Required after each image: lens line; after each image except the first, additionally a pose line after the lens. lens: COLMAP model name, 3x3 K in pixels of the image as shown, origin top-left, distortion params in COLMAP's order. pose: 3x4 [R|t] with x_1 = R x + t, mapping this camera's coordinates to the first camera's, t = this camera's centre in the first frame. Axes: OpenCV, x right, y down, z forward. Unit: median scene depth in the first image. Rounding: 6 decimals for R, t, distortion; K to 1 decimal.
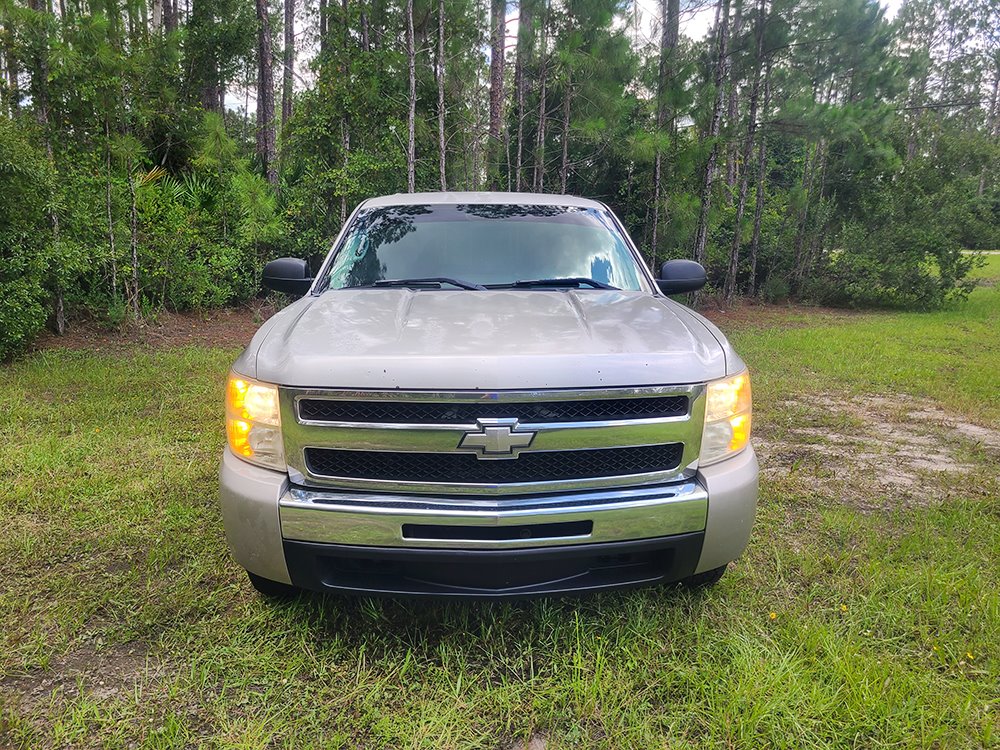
lens RADIAL K [[753.9, 0, 507.0], [0, 753.9, 374.0], [0, 0, 1]] dist [-0.002203, -0.008432]
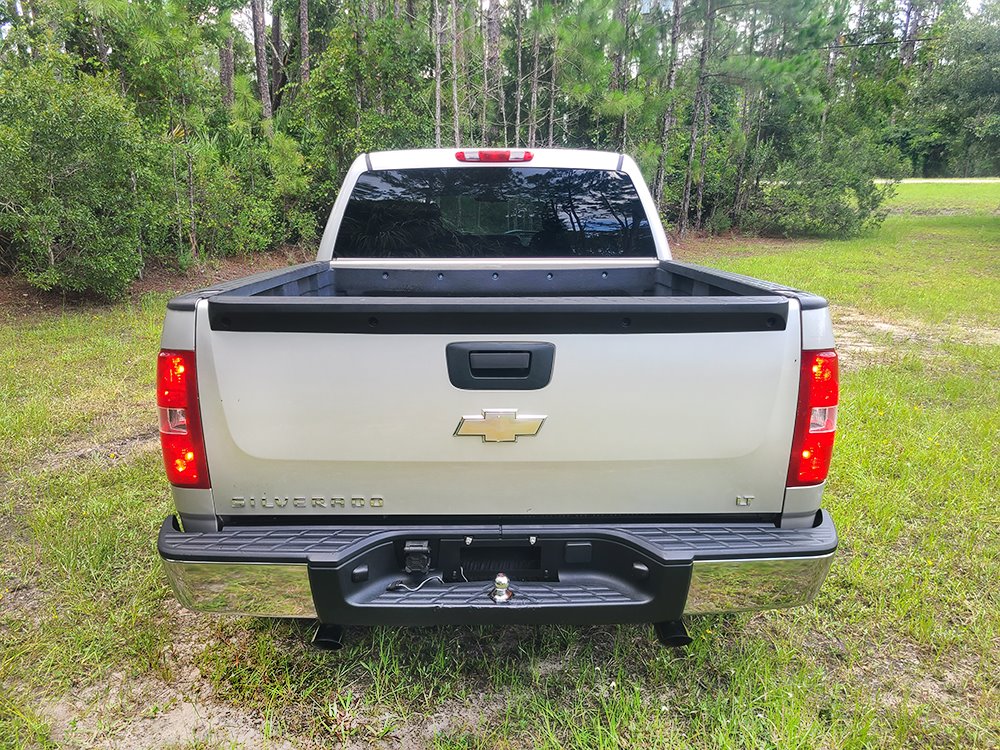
lens RADIAL K [[753.9, 0, 494.3], [0, 753.9, 377.7], [0, 0, 1]] dist [-0.002203, -0.008432]
pose [[0.996277, -0.040989, 0.075847, -0.081827], [0.034050, 0.995303, 0.090624, 0.006107], [-0.079205, -0.087704, 0.992993, -0.130068]]
